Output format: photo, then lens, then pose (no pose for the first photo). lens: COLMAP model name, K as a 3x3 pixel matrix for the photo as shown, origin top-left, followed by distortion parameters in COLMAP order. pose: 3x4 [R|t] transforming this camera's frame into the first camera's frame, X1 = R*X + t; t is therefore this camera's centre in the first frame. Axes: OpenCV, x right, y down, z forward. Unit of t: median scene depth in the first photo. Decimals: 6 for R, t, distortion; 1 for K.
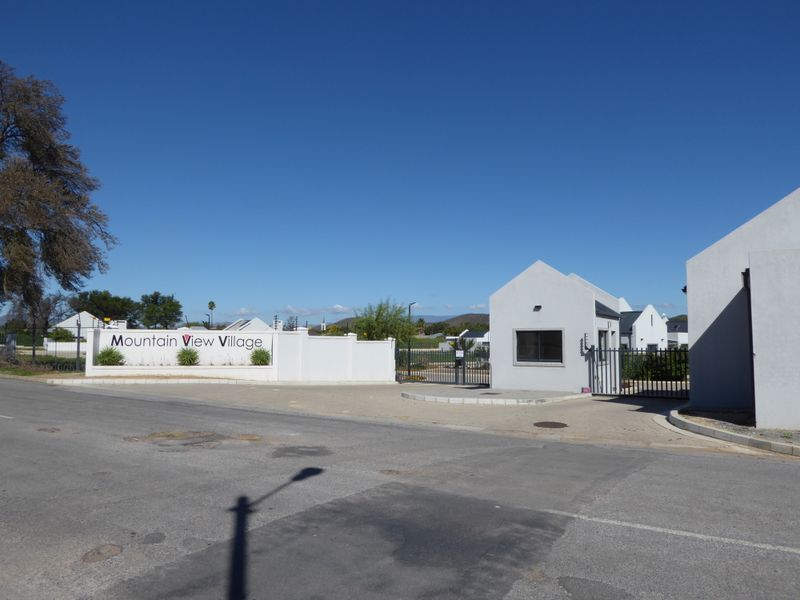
lens RADIAL K [[605.9, 0, 400.0], [0, 605.9, 300.0], [0, 0, 1]] dist [-0.056508, 0.054416]
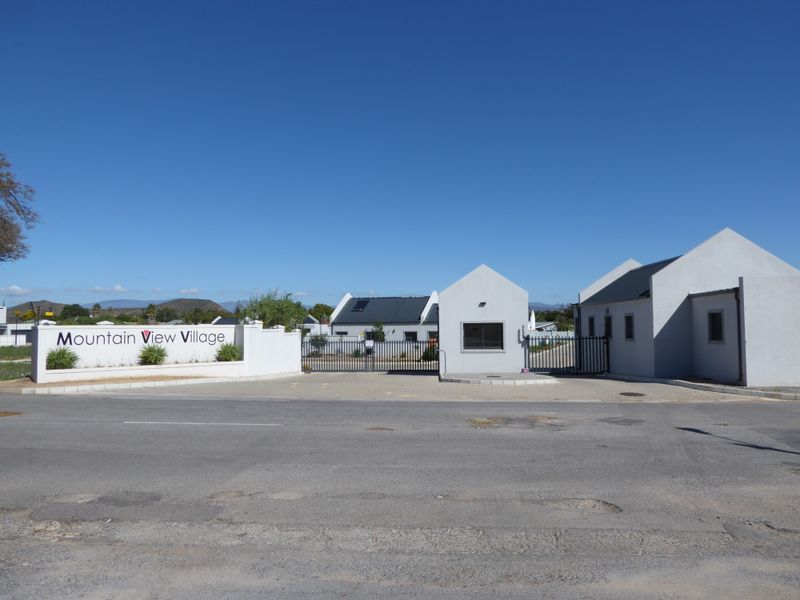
lens RADIAL K [[605.9, 0, 400.0], [0, 605.9, 300.0], [0, 0, 1]] dist [-0.056508, 0.054416]
pose [[0.865703, 0.010336, 0.500452, -0.487062], [-0.022228, 0.999594, 0.017807, -0.012135], [-0.500065, -0.026539, 0.865581, 0.042074]]
